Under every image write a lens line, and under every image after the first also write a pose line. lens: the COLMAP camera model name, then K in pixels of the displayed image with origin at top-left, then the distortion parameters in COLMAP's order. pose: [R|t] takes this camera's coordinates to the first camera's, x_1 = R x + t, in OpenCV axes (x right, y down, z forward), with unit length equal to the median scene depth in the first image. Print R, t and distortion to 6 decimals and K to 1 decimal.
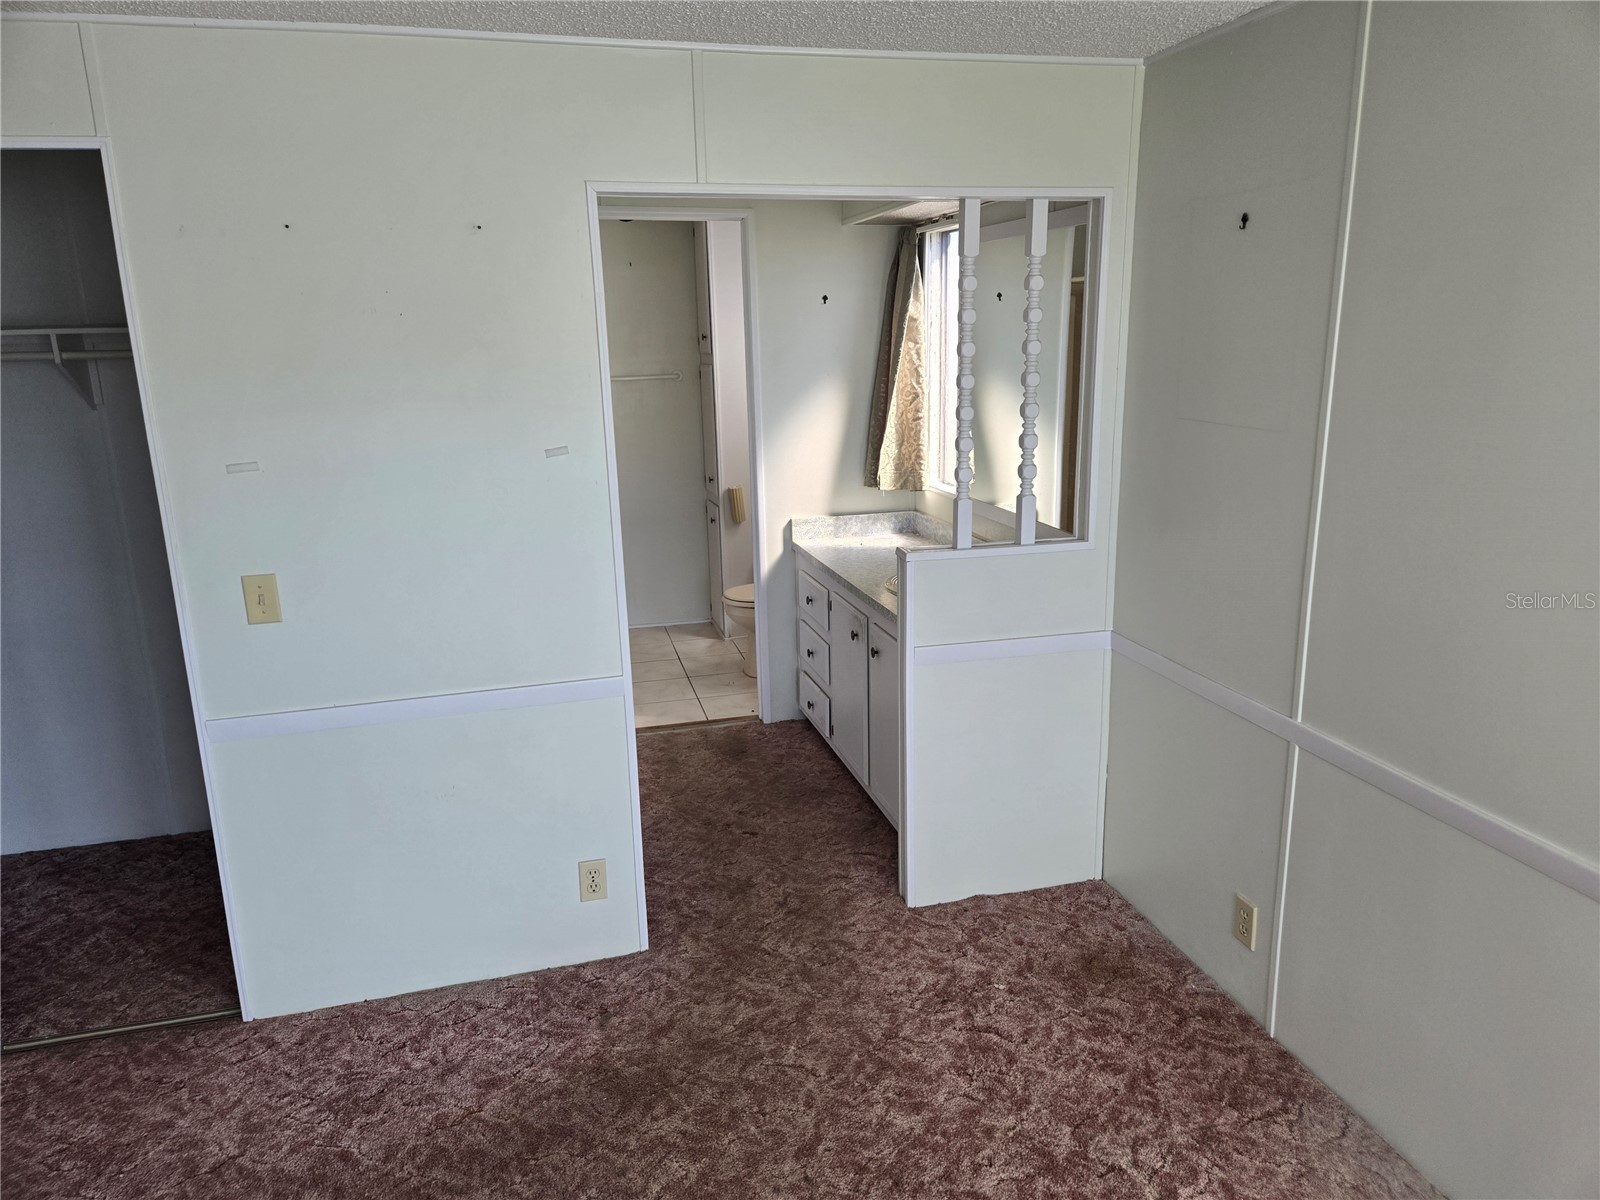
lens RADIAL K [[1067.3, 0, 808.2], [0, 1067.3, 602.0], [0, 0, 1]] dist [0.066908, -0.053011]
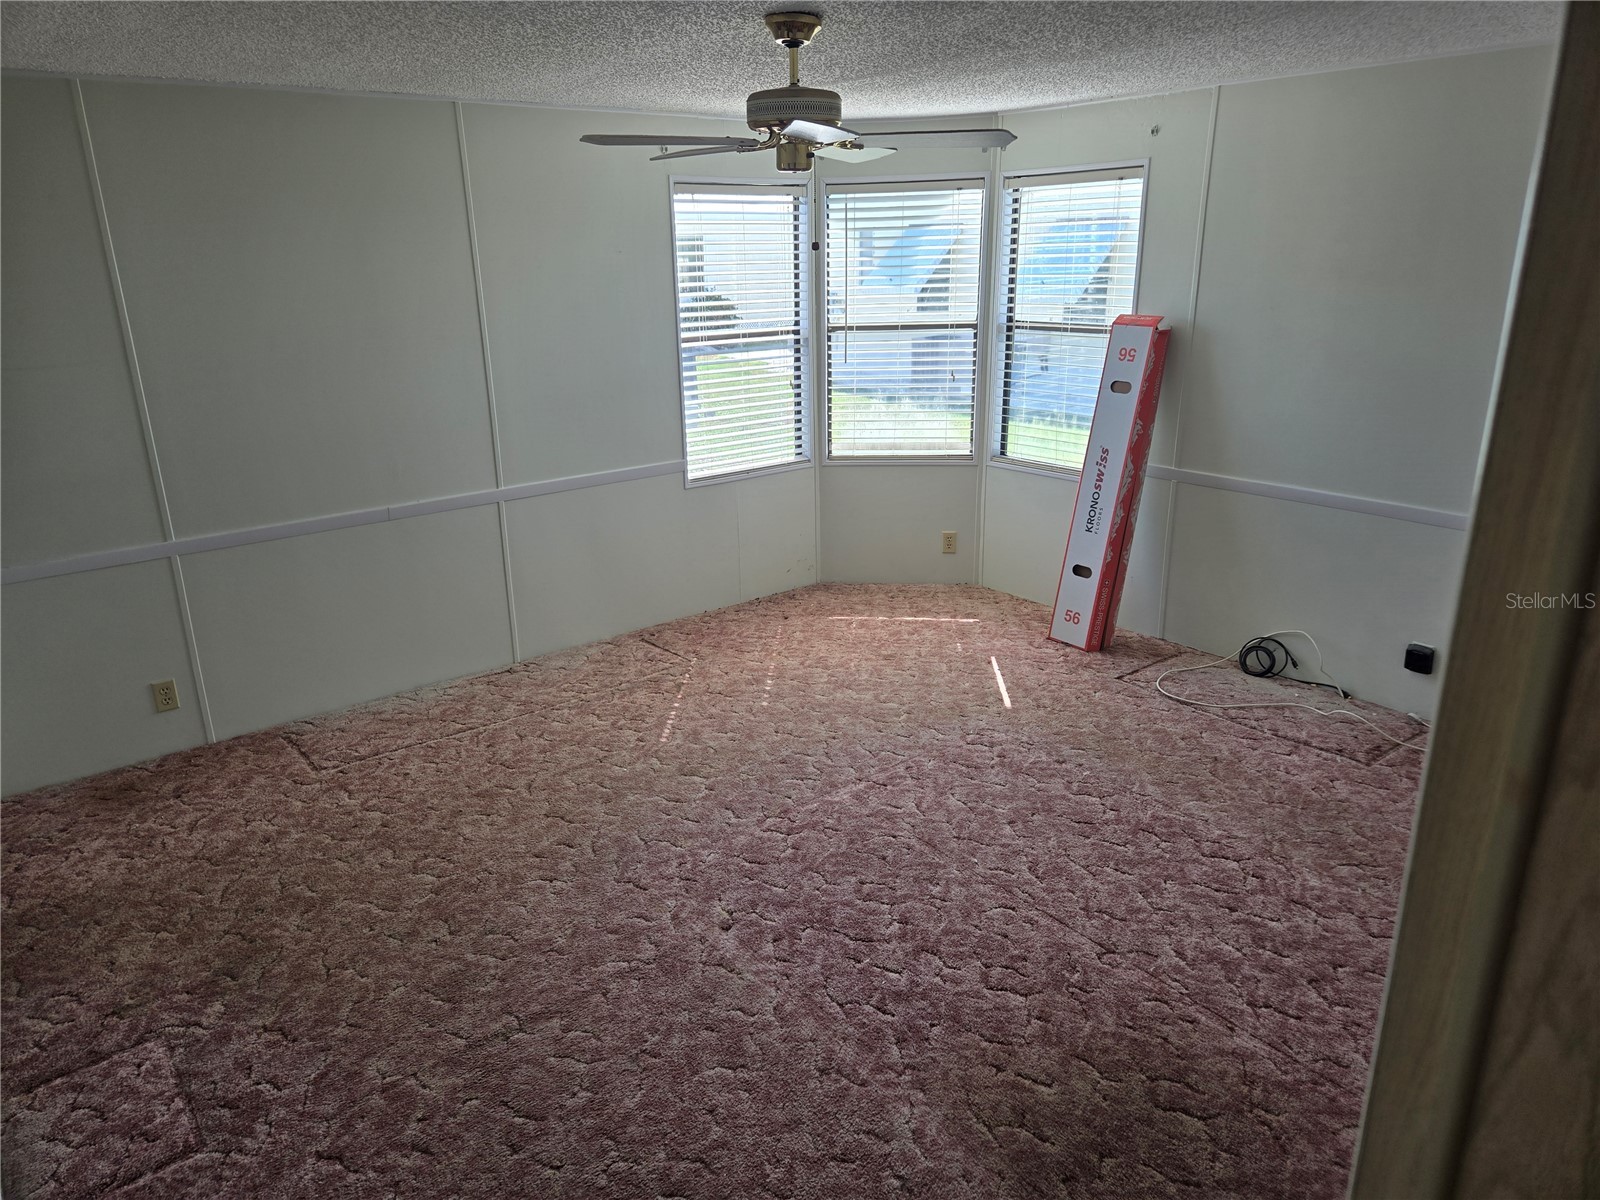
lens RADIAL K [[1067.3, 0, 800.5], [0, 1067.3, 600.4], [0, 0, 1]] dist [0.066908, -0.053011]
pose [[-0.406602, -0.261785, 0.875296, -0.758799], [0.250645, 0.889344, 0.382419, -0.107492], [-0.878551, 0.374881, -0.295994, 0.384531]]
